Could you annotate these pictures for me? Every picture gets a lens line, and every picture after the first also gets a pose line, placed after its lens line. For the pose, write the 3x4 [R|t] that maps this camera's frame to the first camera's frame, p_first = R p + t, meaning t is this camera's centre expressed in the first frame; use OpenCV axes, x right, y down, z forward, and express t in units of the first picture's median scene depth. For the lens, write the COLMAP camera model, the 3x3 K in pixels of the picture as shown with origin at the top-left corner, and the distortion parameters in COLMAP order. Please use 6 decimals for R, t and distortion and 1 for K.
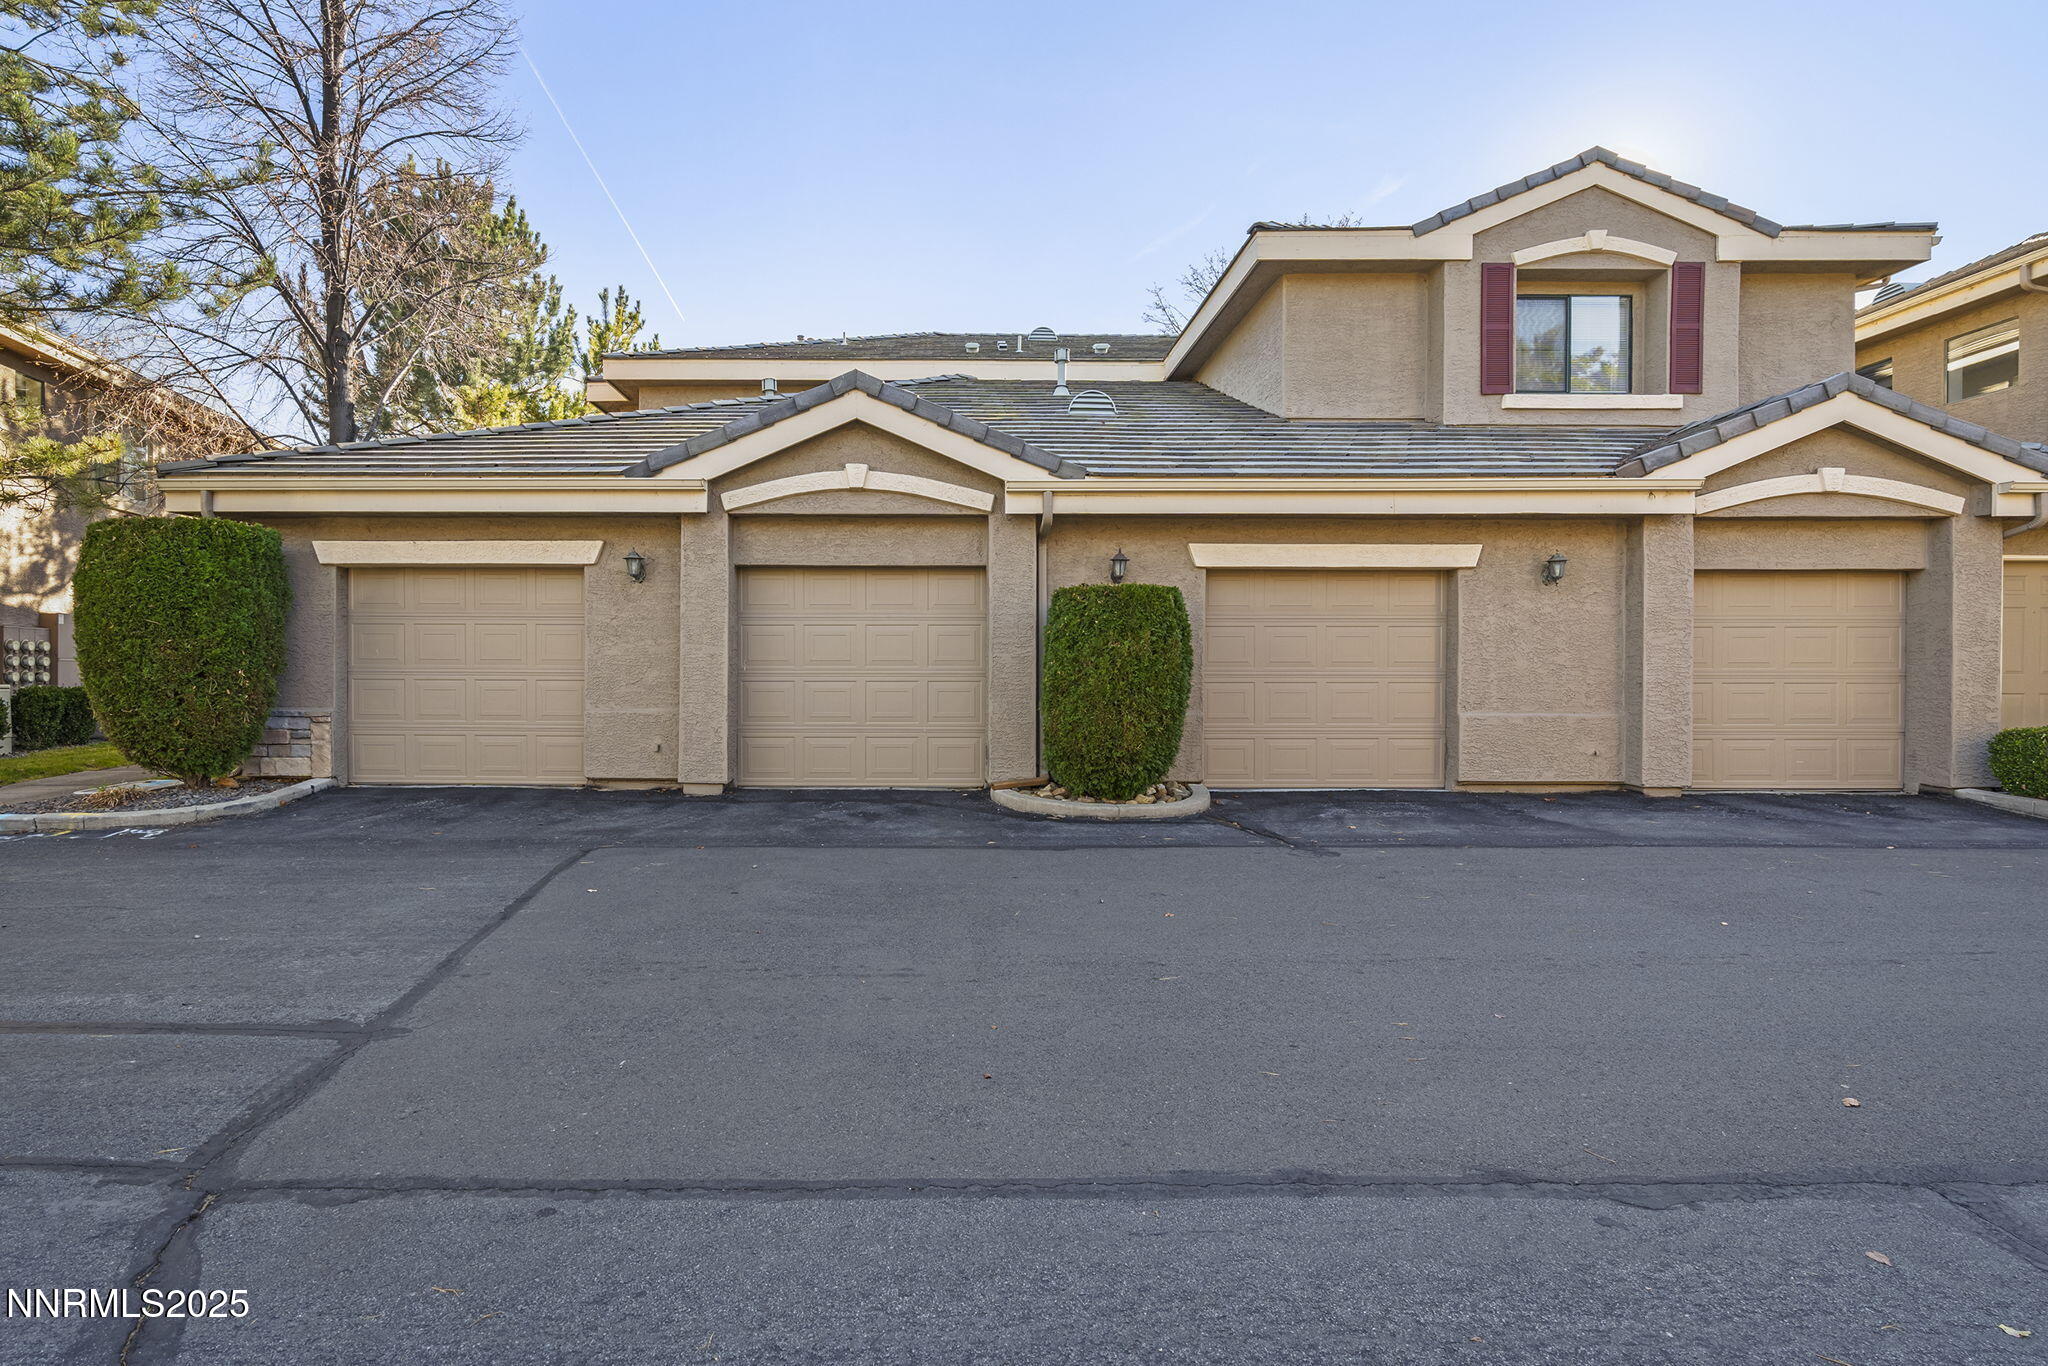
lens RADIAL K [[953.9, 0, 1024.0], [0, 953.9, 683.0], [0, 0, 1]] dist [-0.005024, -0.000249]
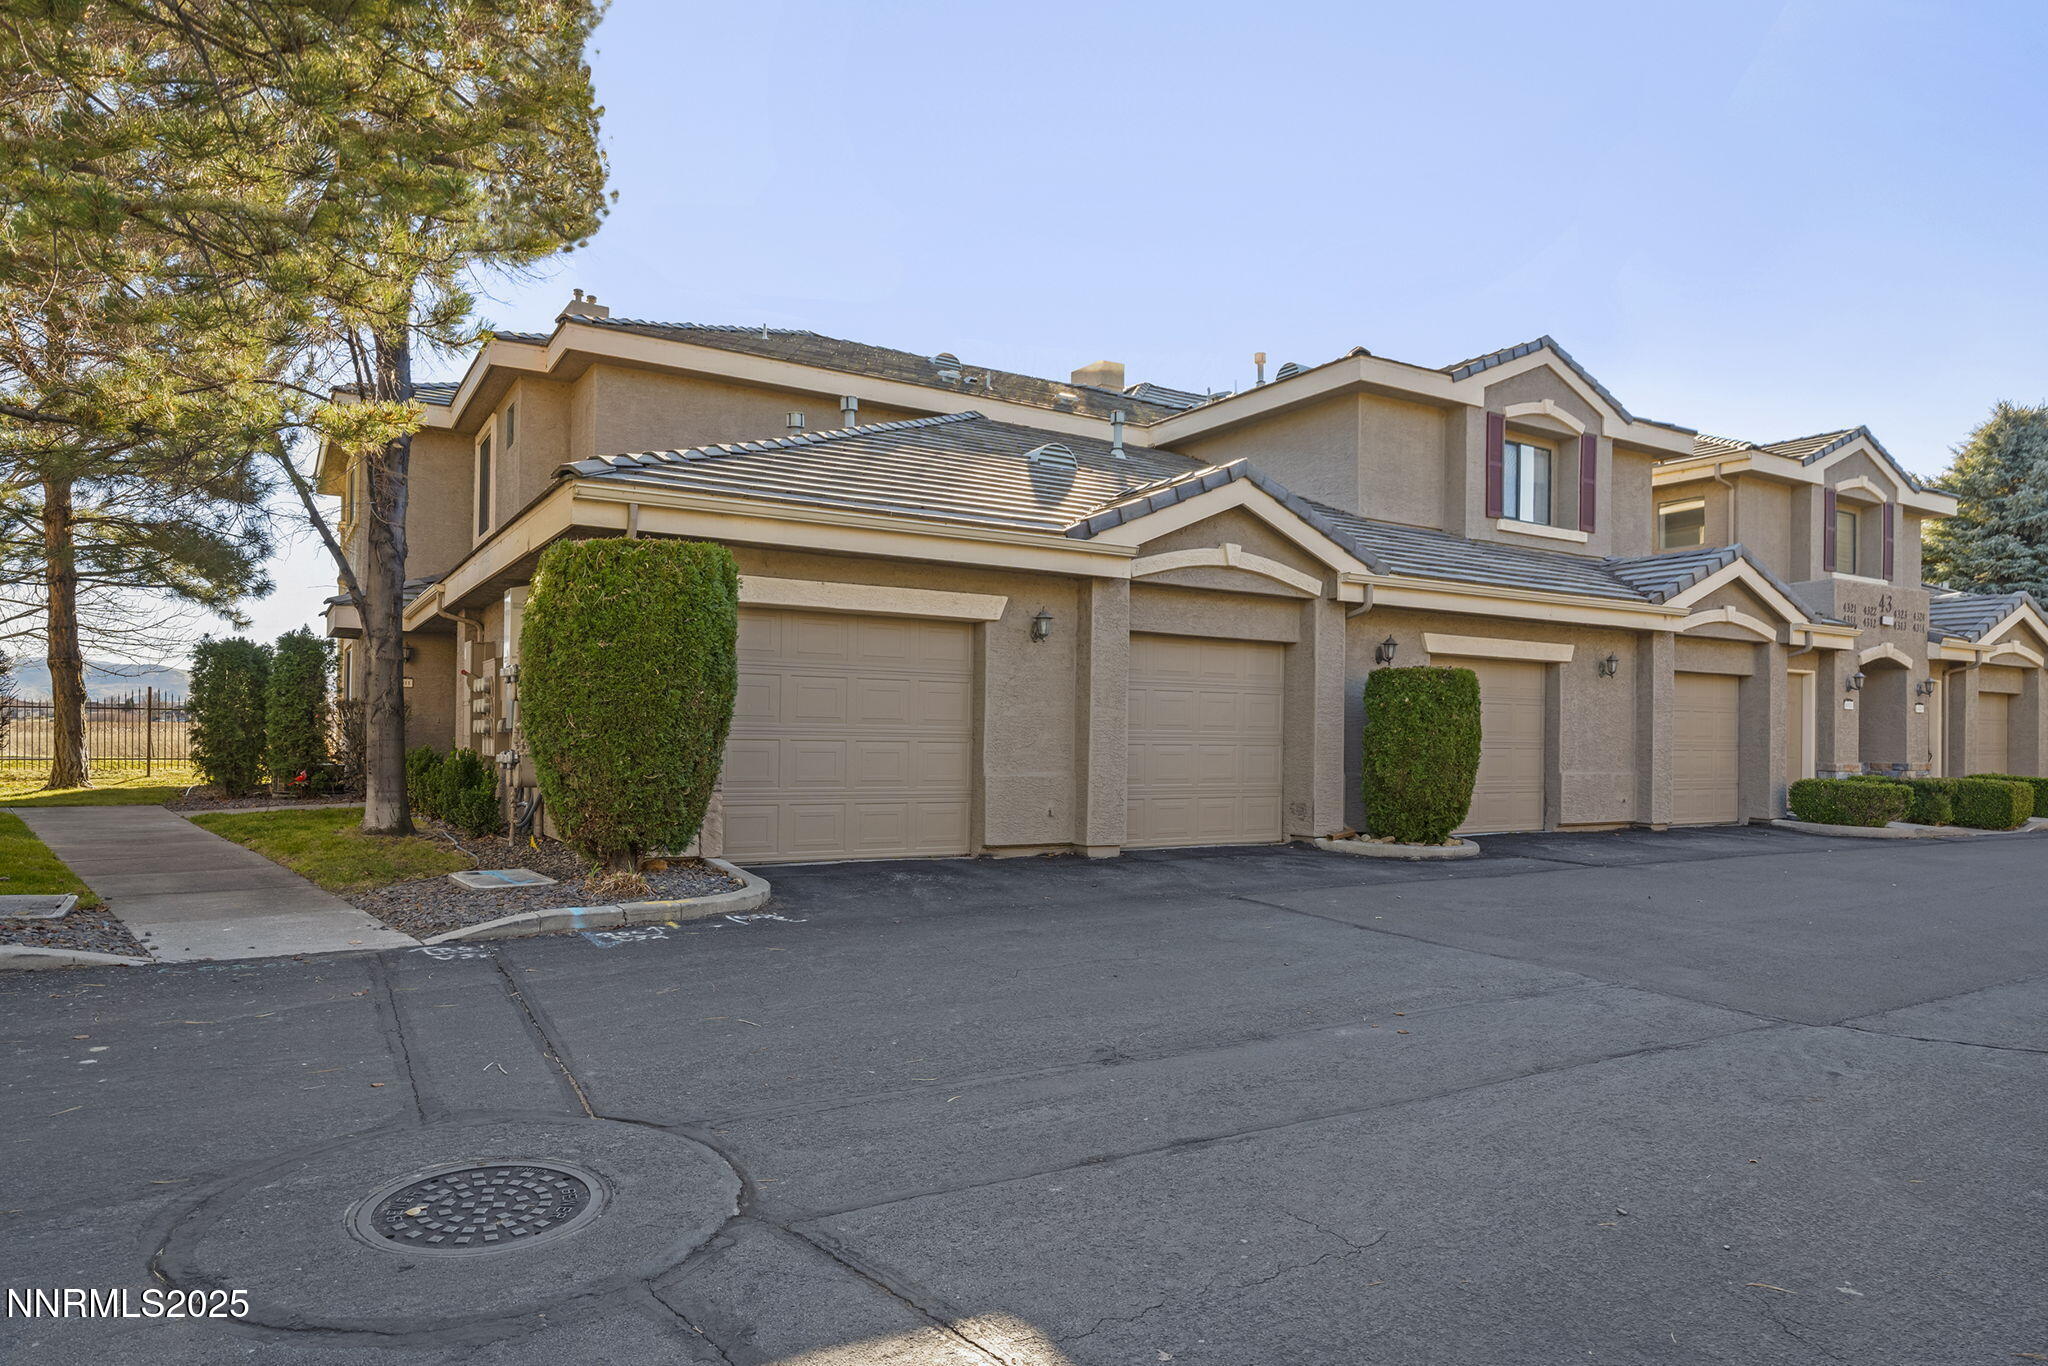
lens RADIAL K [[1140.5, 0, 1024.2], [0, 1140.5, 756.1], [0, 0, 1]] dist [-0.004014, -0.000856]
pose [[0.868555, 0.001289, 0.495592, -0.966557], [-0.008401, 0.999891, 0.012123, -0.003650], [-0.495522, -0.014693, 0.868471, -0.002360]]
